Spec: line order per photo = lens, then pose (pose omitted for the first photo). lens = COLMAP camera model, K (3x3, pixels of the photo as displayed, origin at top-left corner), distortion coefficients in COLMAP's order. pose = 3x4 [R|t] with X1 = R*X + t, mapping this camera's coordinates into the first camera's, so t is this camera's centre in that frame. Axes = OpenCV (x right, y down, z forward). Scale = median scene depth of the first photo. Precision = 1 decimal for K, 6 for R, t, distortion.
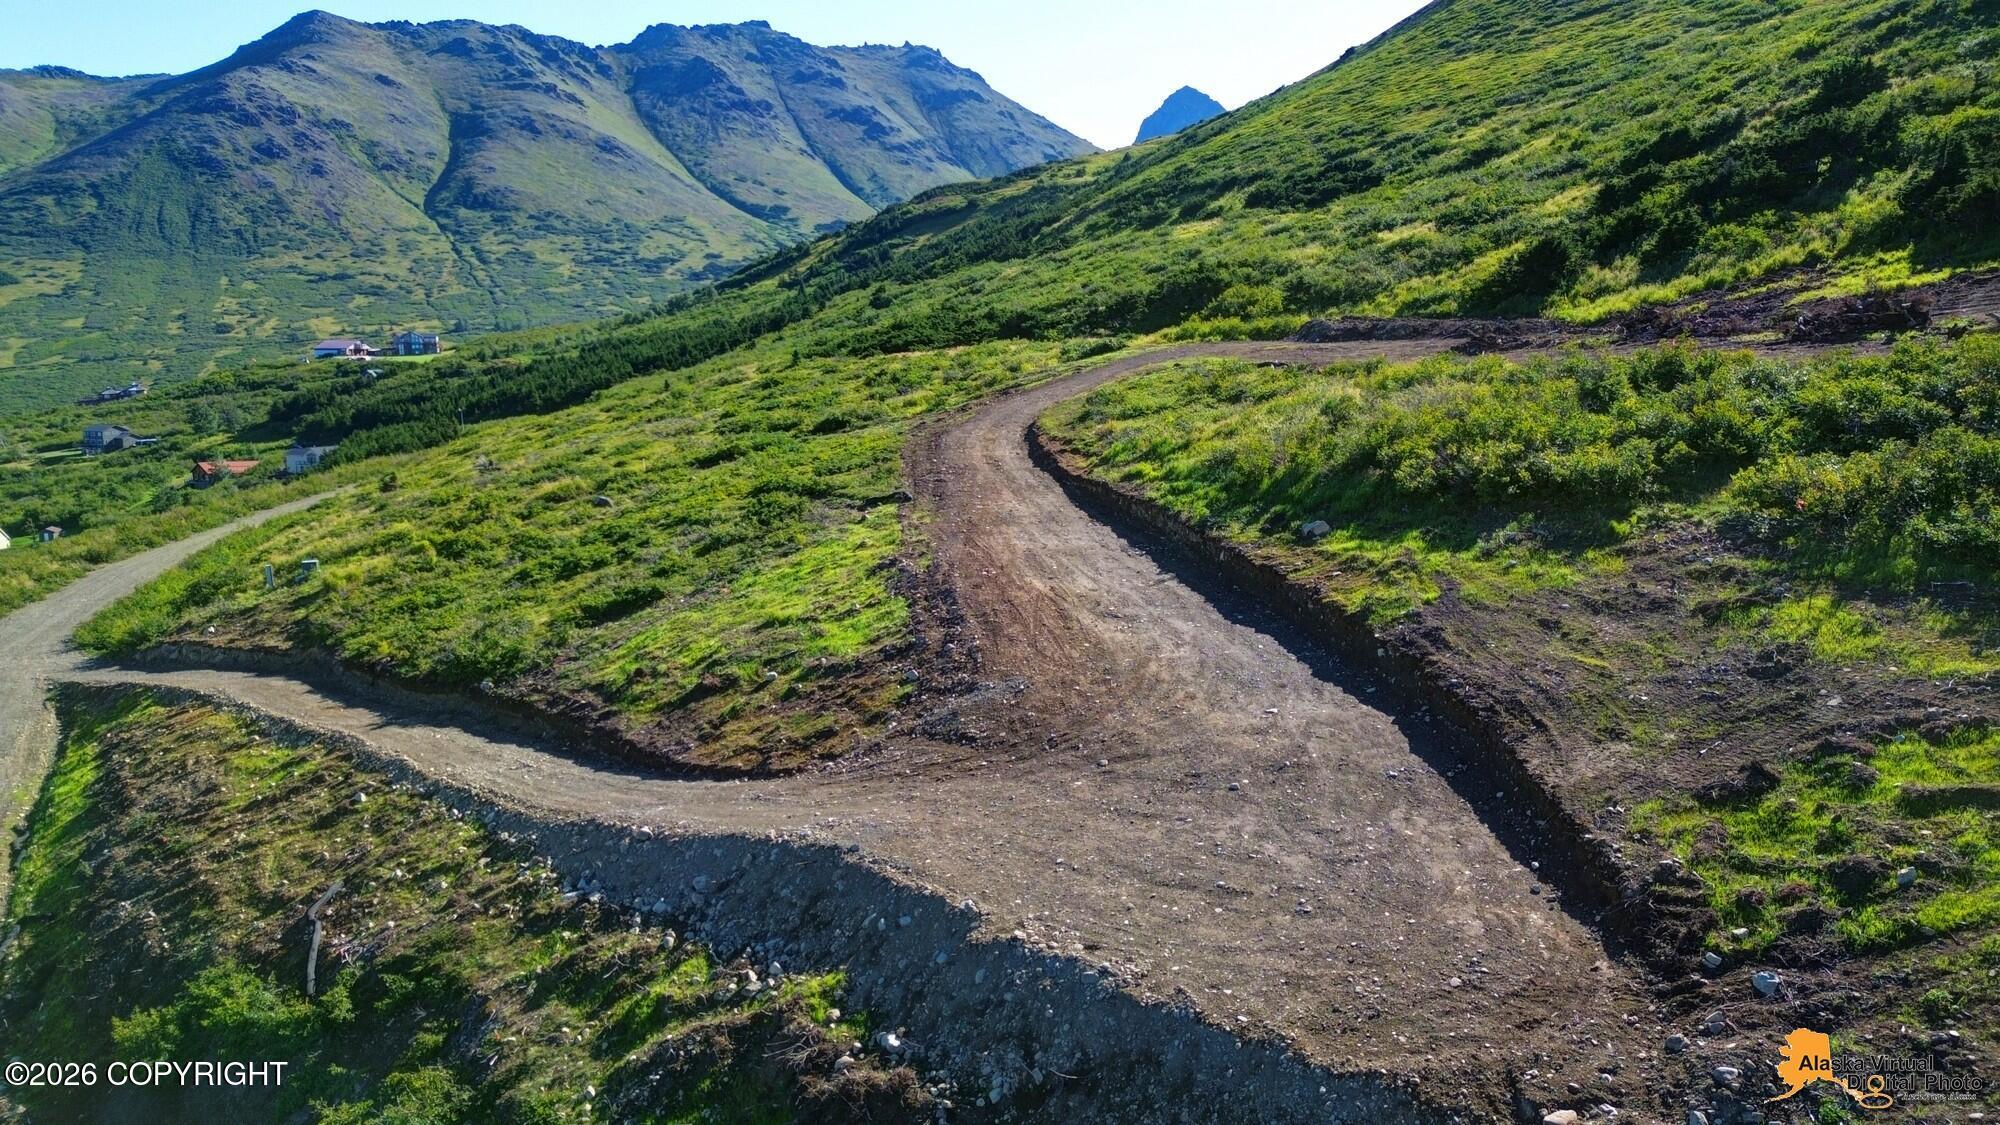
lens RADIAL K [[1411.3, 0, 1007.9], [0, 1411.3, 554.4], [0, 0, 1]] dist [0.067419, -0.039430]
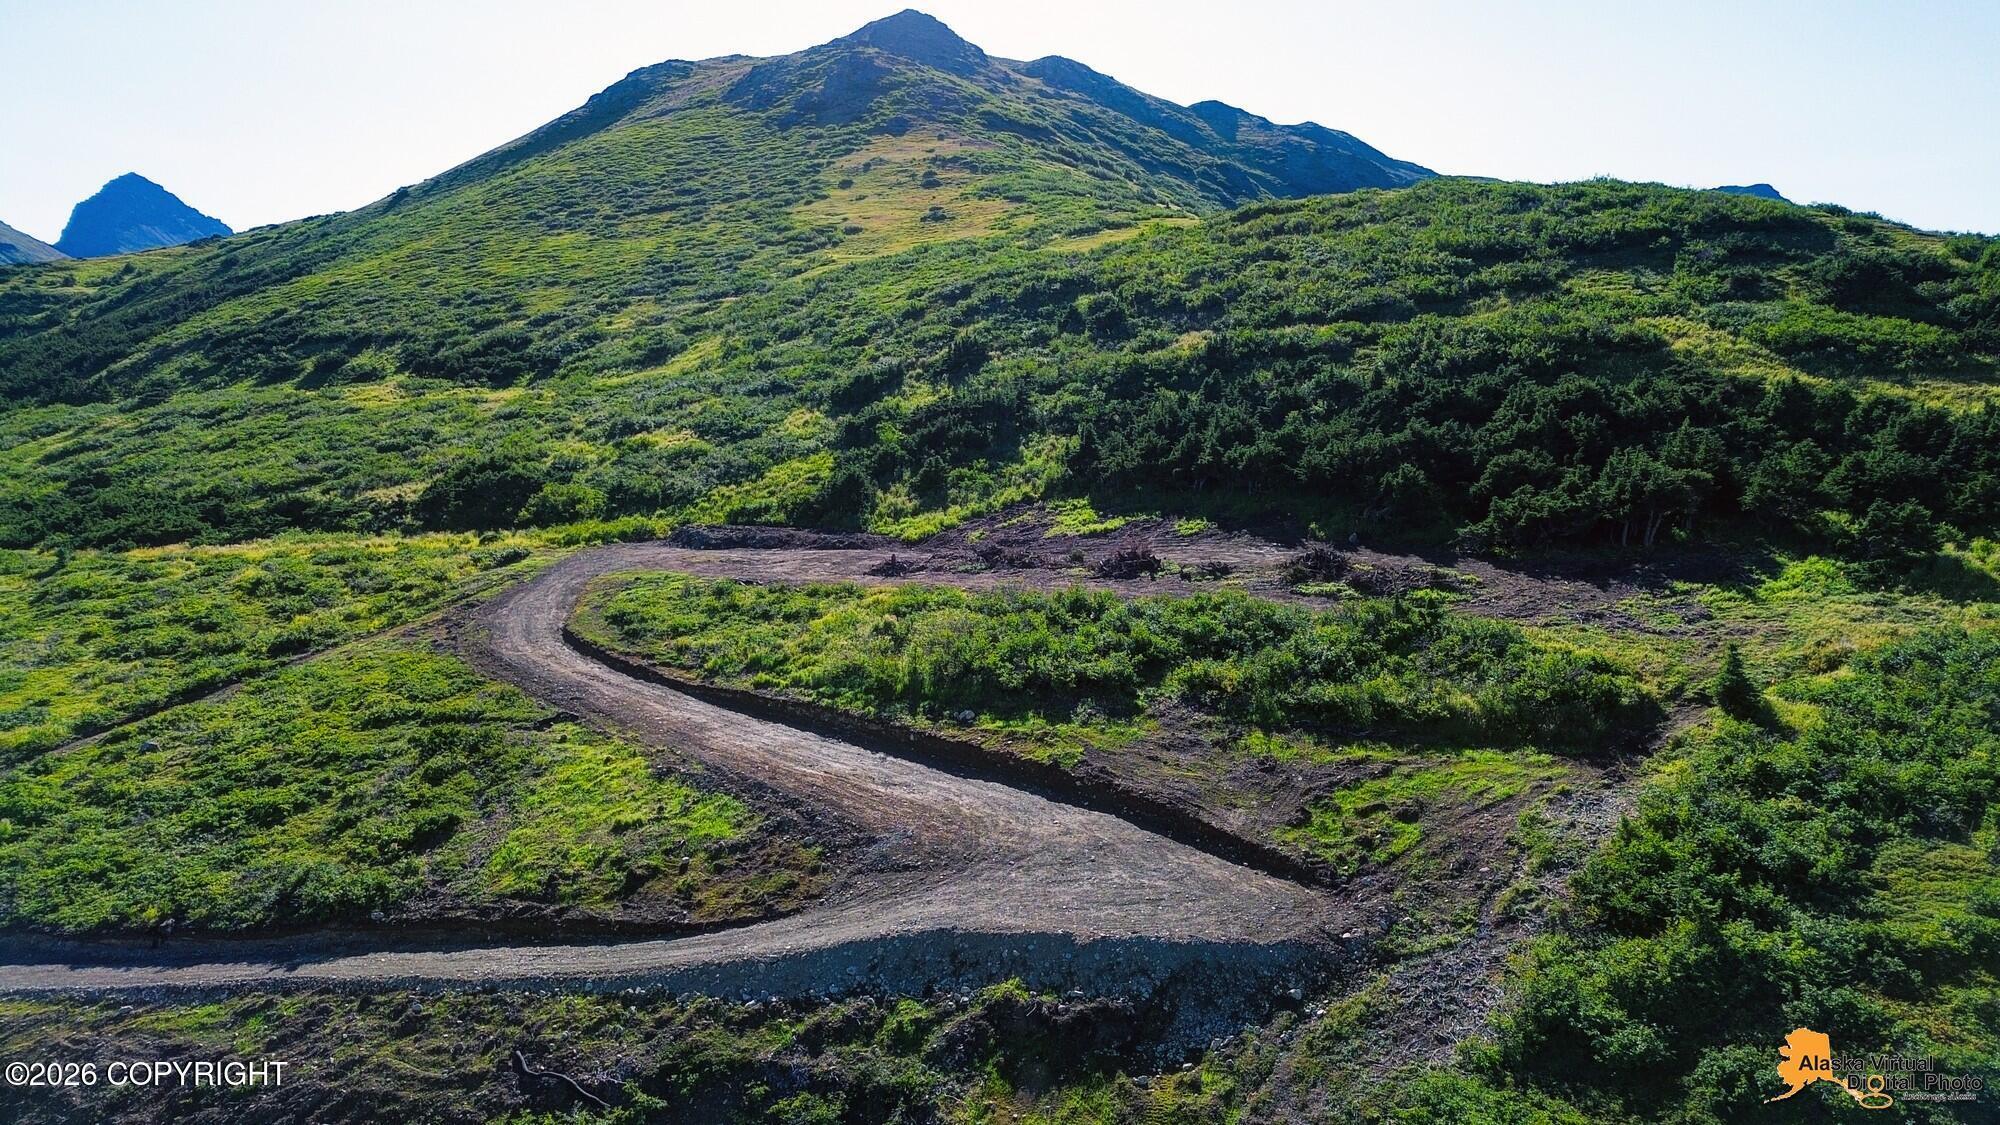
lens RADIAL K [[1411.3, 0, 1007.9], [0, 1411.3, 554.4], [0, 0, 1]] dist [0.067419, -0.039430]
pose [[0.782461, -0.038143, 0.621530, -0.426546], [0.088489, 0.994804, -0.050350, -0.065638], [-0.616380, 0.094395, 0.781771, -0.202628]]
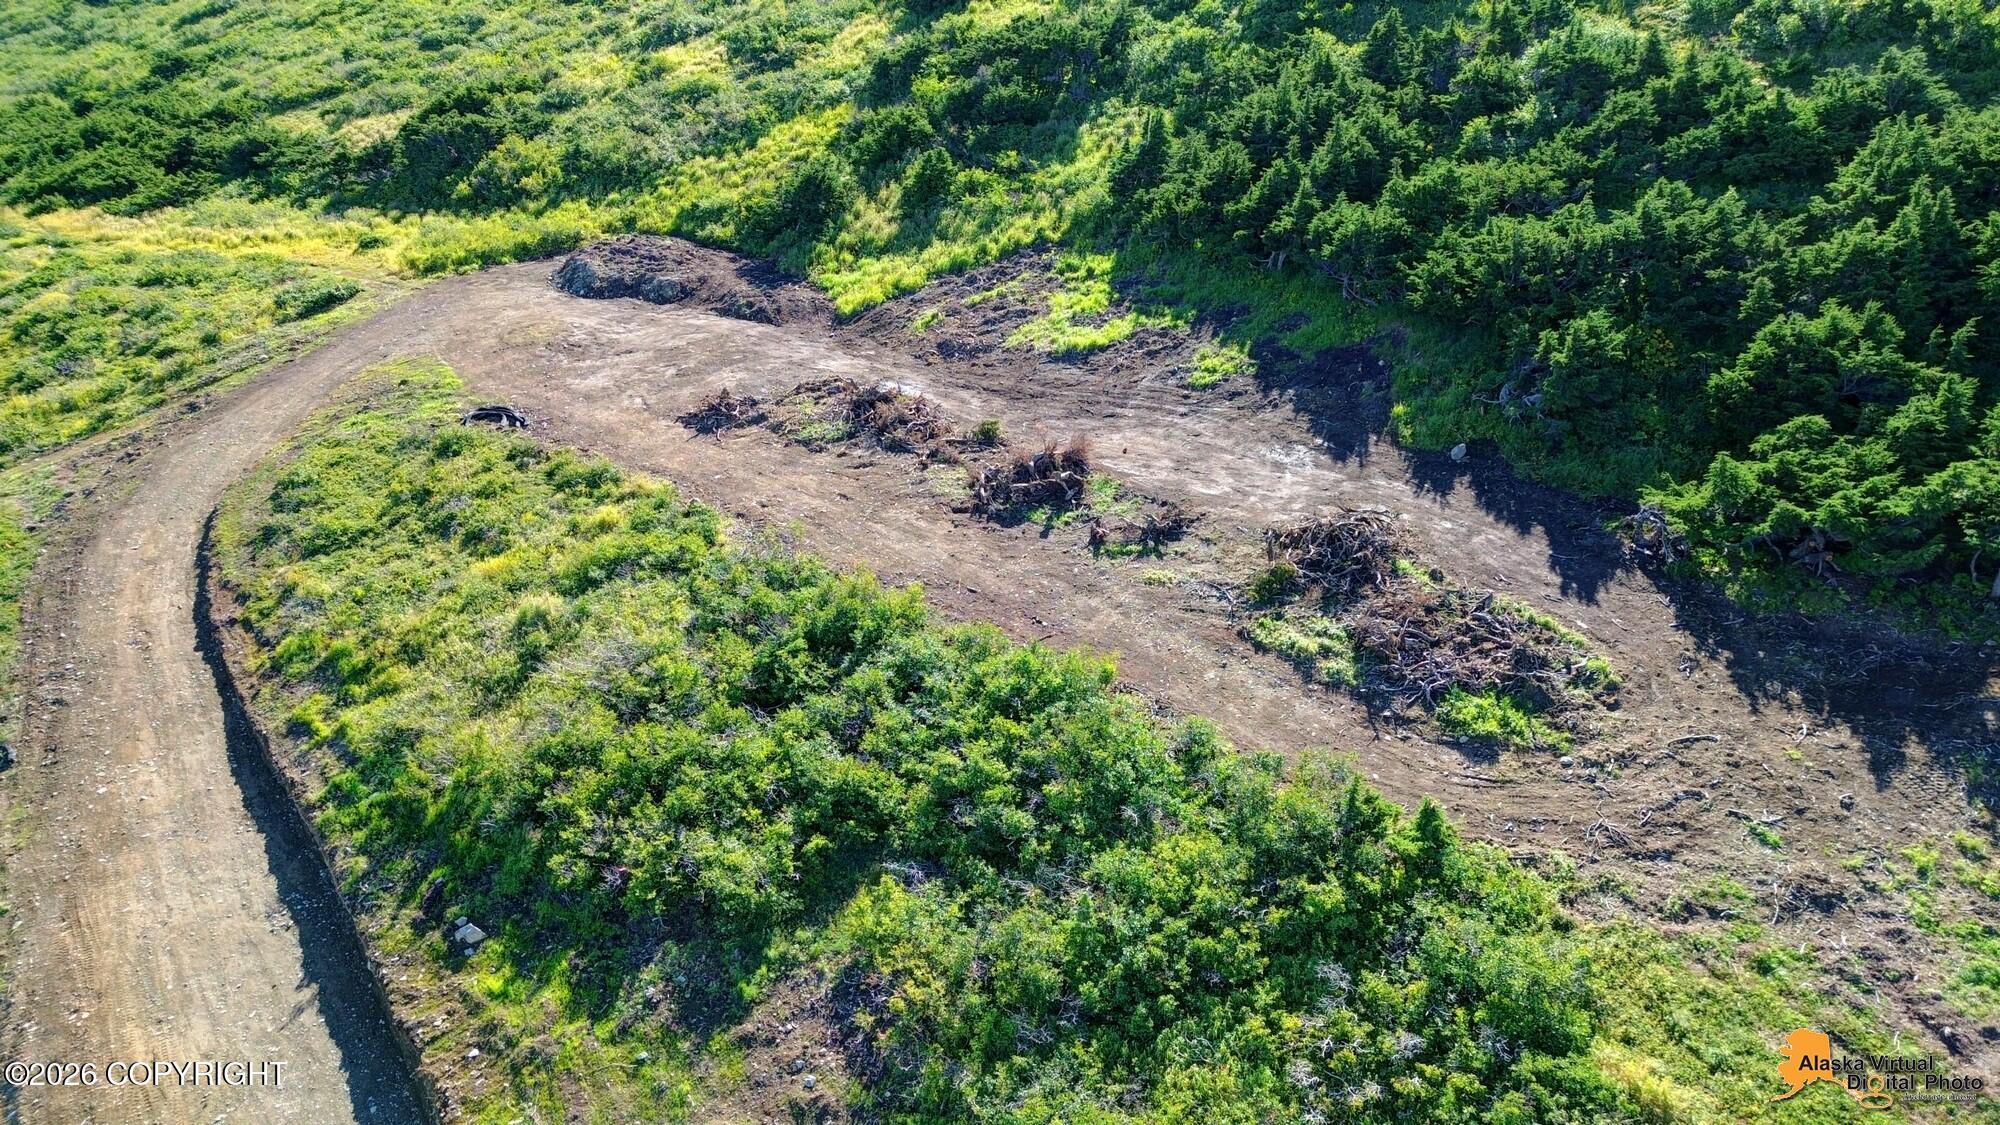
lens RADIAL K [[1445.1, 0, 1003.6], [0, 1445.1, 522.8], [0, 0, 1]] dist [0.040471, -0.001061]
pose [[0.918787, -0.150653, 0.364874, 0.125636], [0.059731, 0.966726, 0.248742, -0.264295], [-0.390207, -0.206746, 0.897215, 0.042066]]
